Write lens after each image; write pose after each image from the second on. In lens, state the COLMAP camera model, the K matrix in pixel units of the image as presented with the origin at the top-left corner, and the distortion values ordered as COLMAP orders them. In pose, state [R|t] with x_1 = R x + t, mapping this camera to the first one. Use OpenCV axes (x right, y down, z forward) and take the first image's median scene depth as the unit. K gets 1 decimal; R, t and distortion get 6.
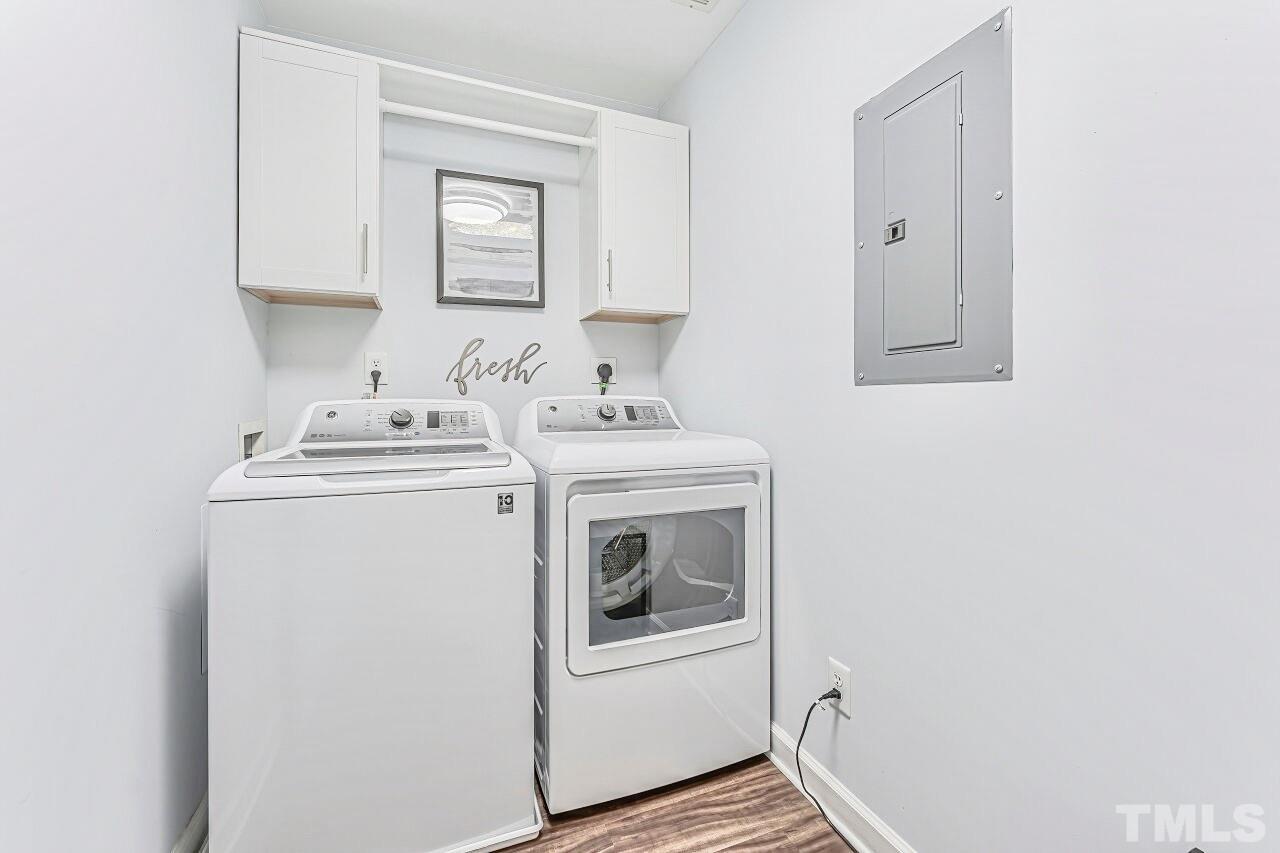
lens RADIAL K [[526.4, 0, 636.5], [0, 526.4, 414.8], [0, 0, 1]] dist [-0.000183, -0.000702]
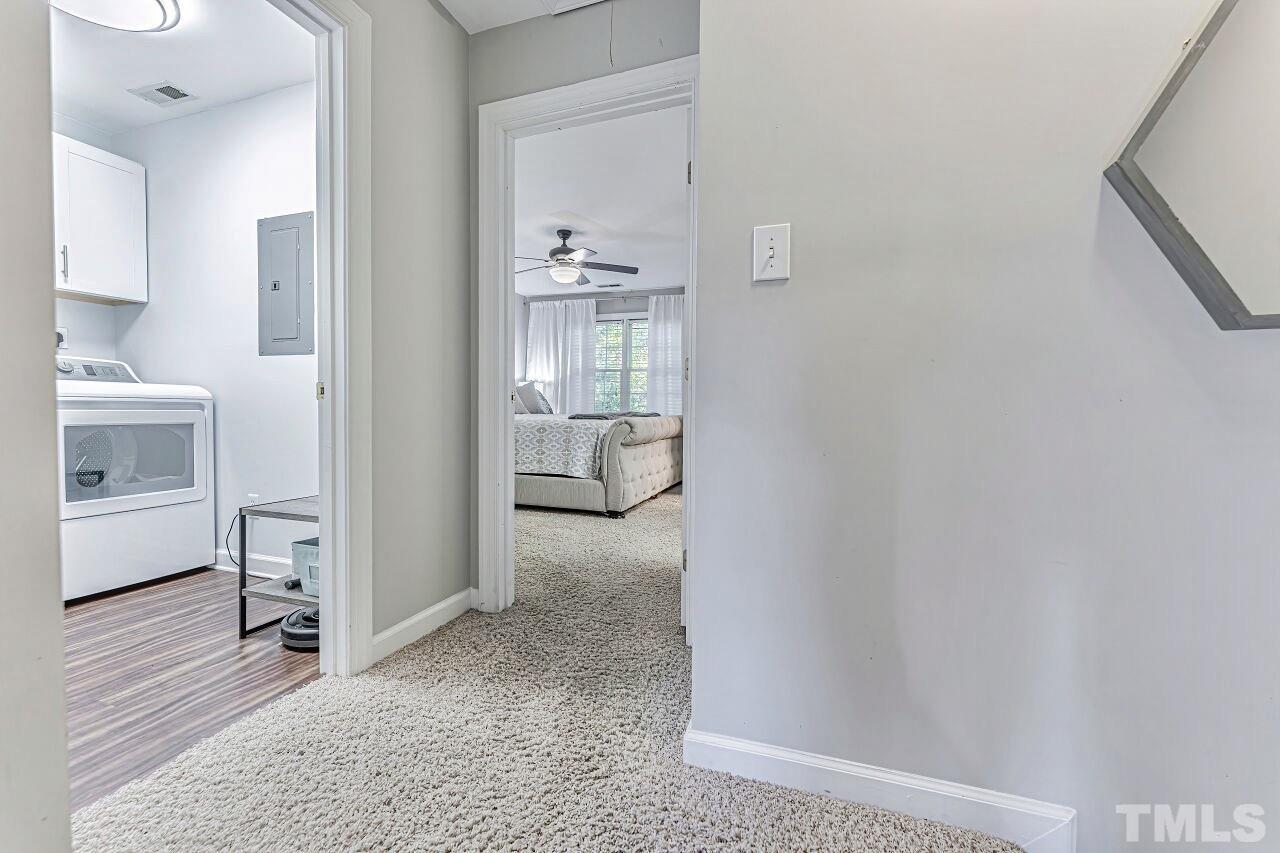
lens RADIAL K [[526.4, 0, 634.8], [0, 526.4, 422.2], [0, 0, 1]] dist [-0.000183, -0.000702]
pose [[0.658799, -0.013931, 0.752190, -0.136503], [0.004788, 0.999886, 0.014325, 0.150016], [-0.752304, -0.005836, 0.658791, -1.200231]]
